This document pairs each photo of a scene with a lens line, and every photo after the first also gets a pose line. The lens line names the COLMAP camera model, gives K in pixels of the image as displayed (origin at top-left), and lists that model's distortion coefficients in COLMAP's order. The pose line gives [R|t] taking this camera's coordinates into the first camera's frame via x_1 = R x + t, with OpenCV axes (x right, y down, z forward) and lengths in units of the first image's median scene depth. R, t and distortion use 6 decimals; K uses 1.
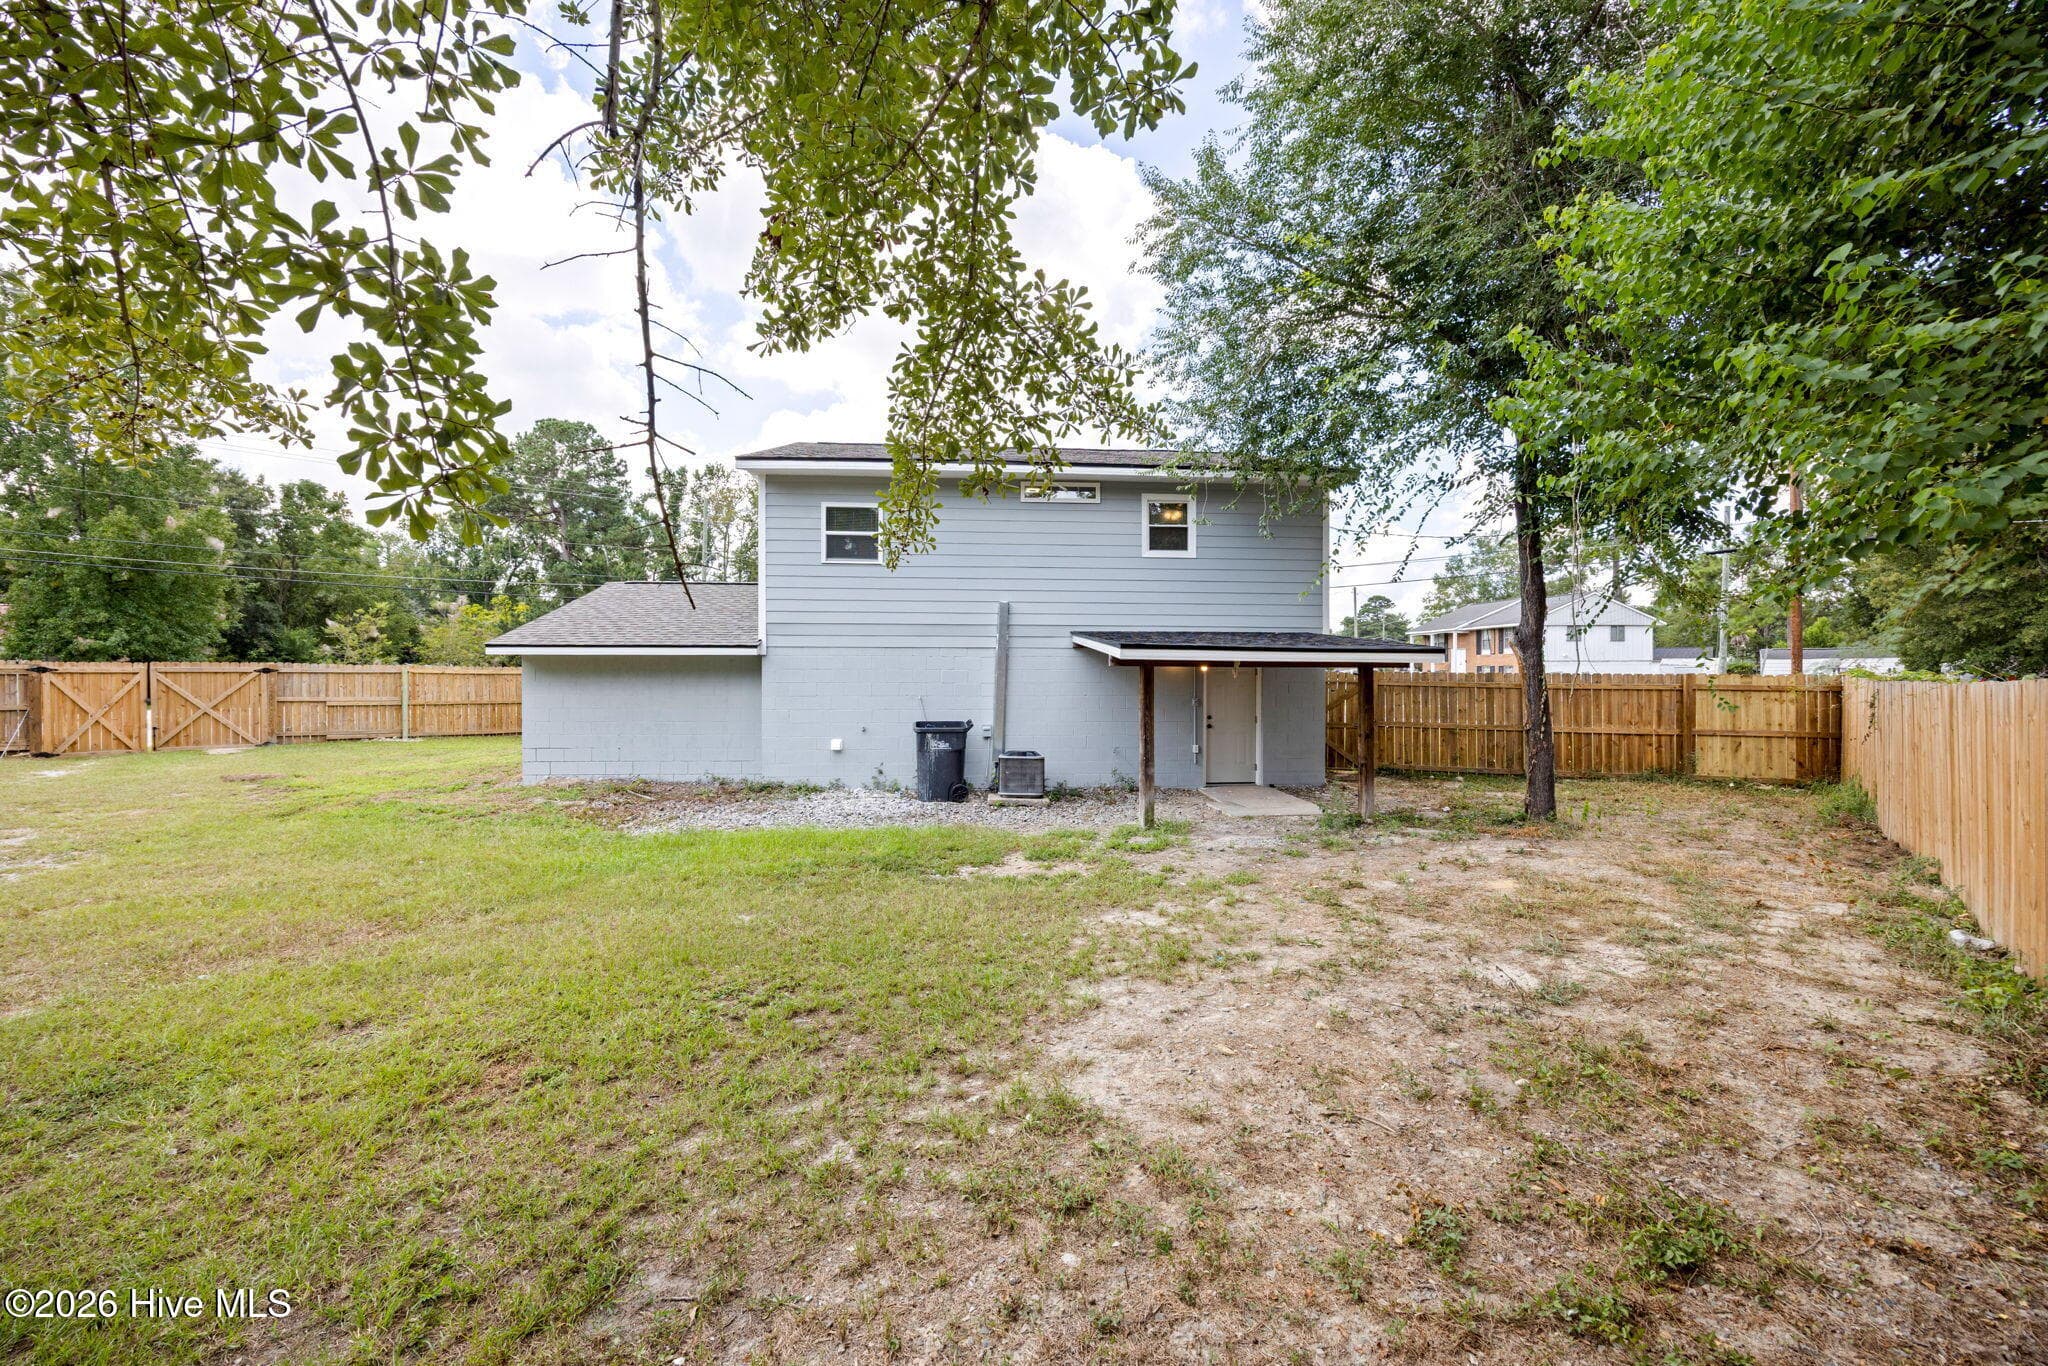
lens RADIAL K [[792.4, 0, 1037.0], [0, 792.4, 651.1], [0, 0, 1]] dist [-0.000662, 0.000029]
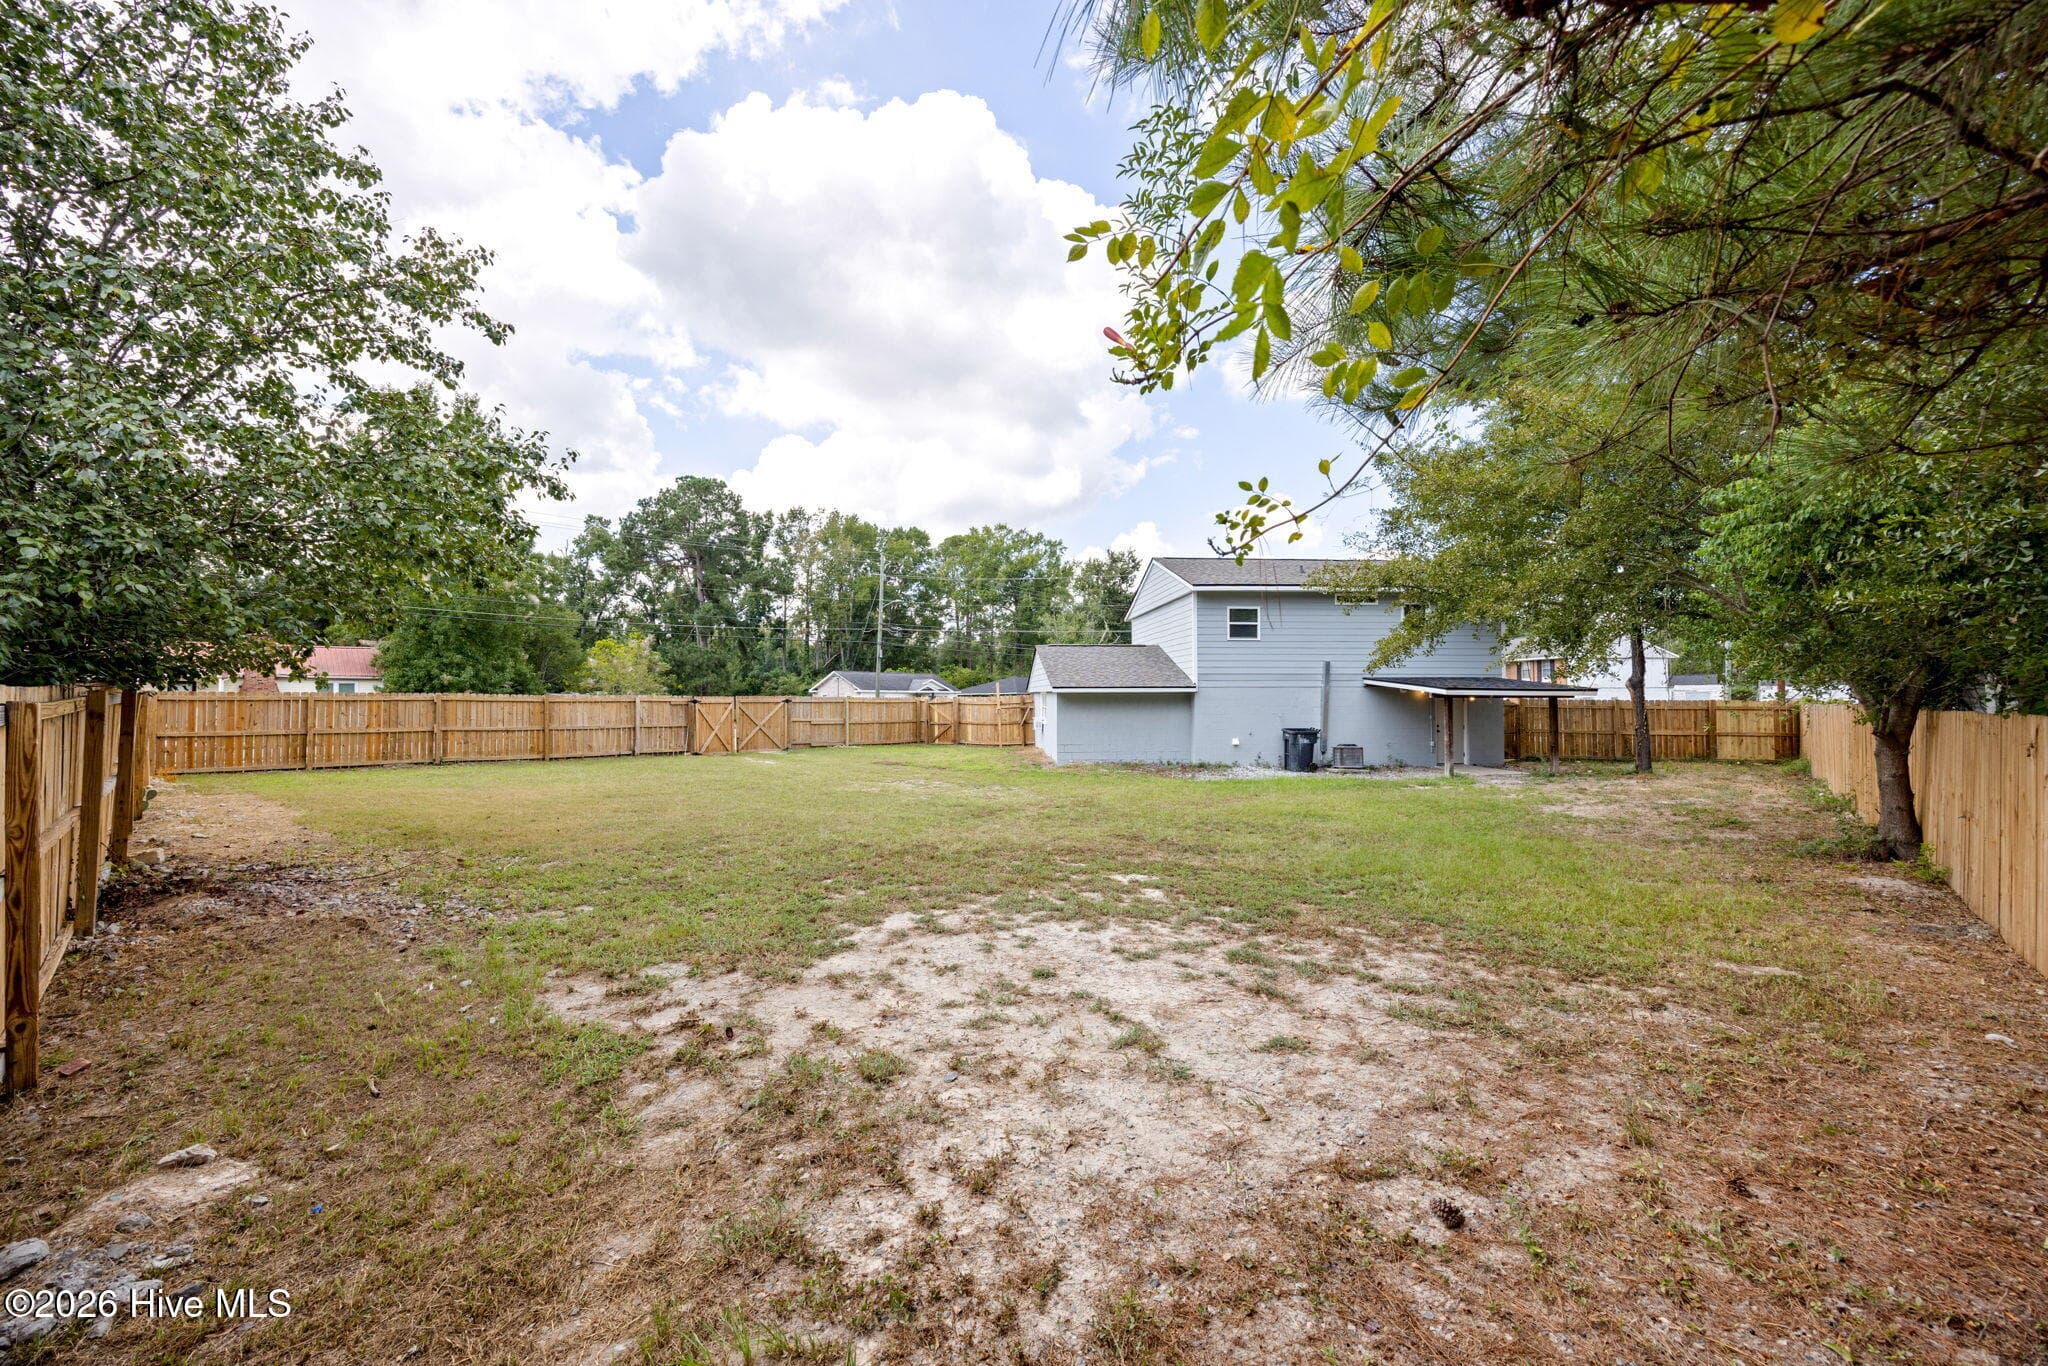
lens RADIAL K [[792.4, 0, 1037.0], [0, 792.4, 651.1], [0, 0, 1]] dist [-0.000662, 0.000029]
pose [[0.999993, -0.003417, 0.001417, -0.670935], [0.003460, 0.999508, -0.031177, -0.029859], [-0.001310, 0.031181, 0.999513, -0.750838]]
